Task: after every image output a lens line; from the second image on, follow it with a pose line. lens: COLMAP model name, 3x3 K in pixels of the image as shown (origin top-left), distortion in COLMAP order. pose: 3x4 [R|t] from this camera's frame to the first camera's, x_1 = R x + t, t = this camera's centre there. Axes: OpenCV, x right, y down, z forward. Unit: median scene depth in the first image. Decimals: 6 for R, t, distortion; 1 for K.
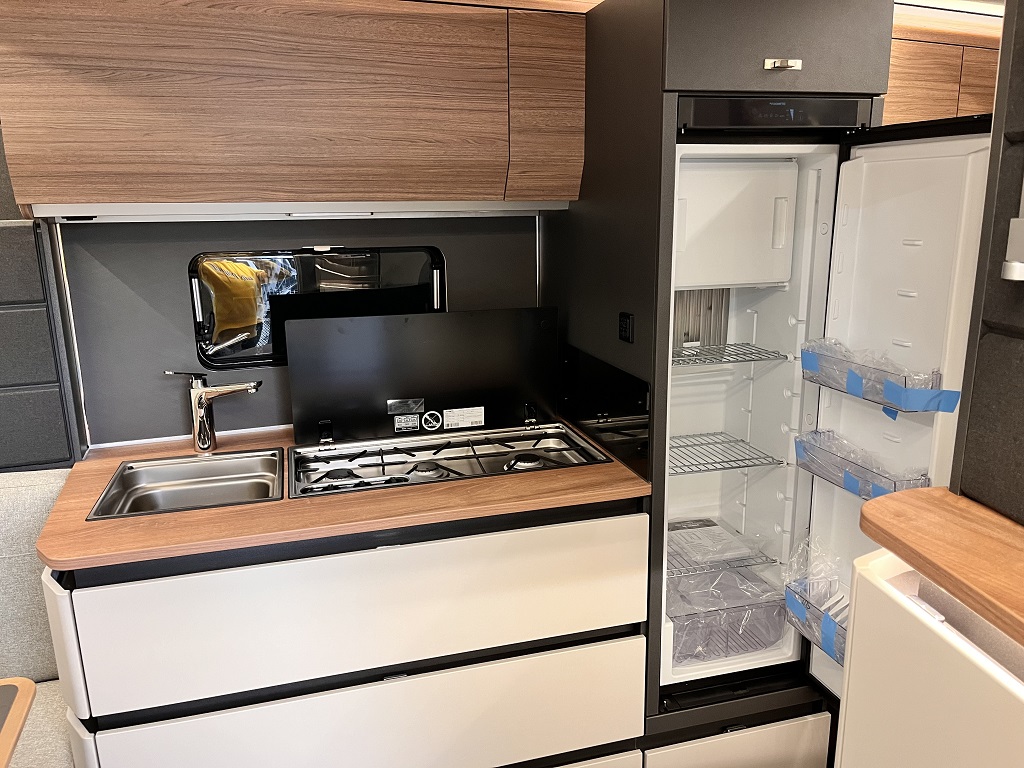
lens RADIAL K [[770.5, 0, 513.7], [0, 770.5, 385.6], [0, 0, 1]] dist [0.023129, -0.043867]
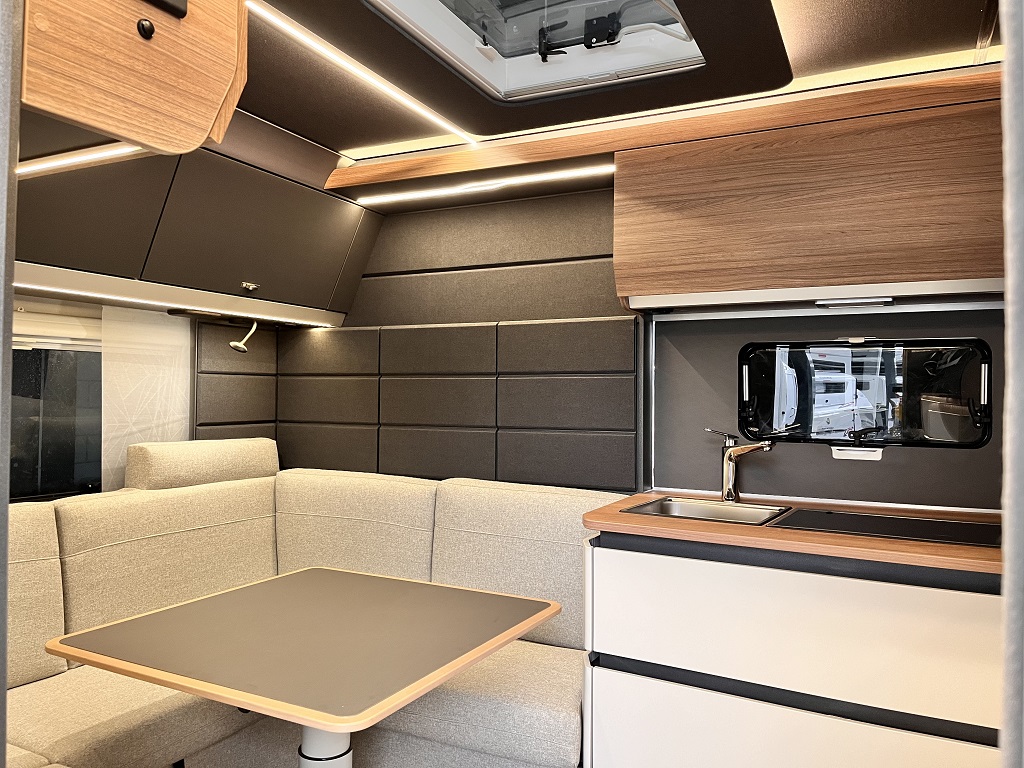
lens RADIAL K [[770.5, 0, 512.7], [0, 770.5, 384.4], [0, 0, 1]] dist [0.023129, -0.043867]
pose [[0.668411, 0.003295, -0.743785, 0.313096], [-0.184475, 0.969480, -0.161486, 0.196228], [0.720552, 0.245149, 0.648619, -0.073512]]
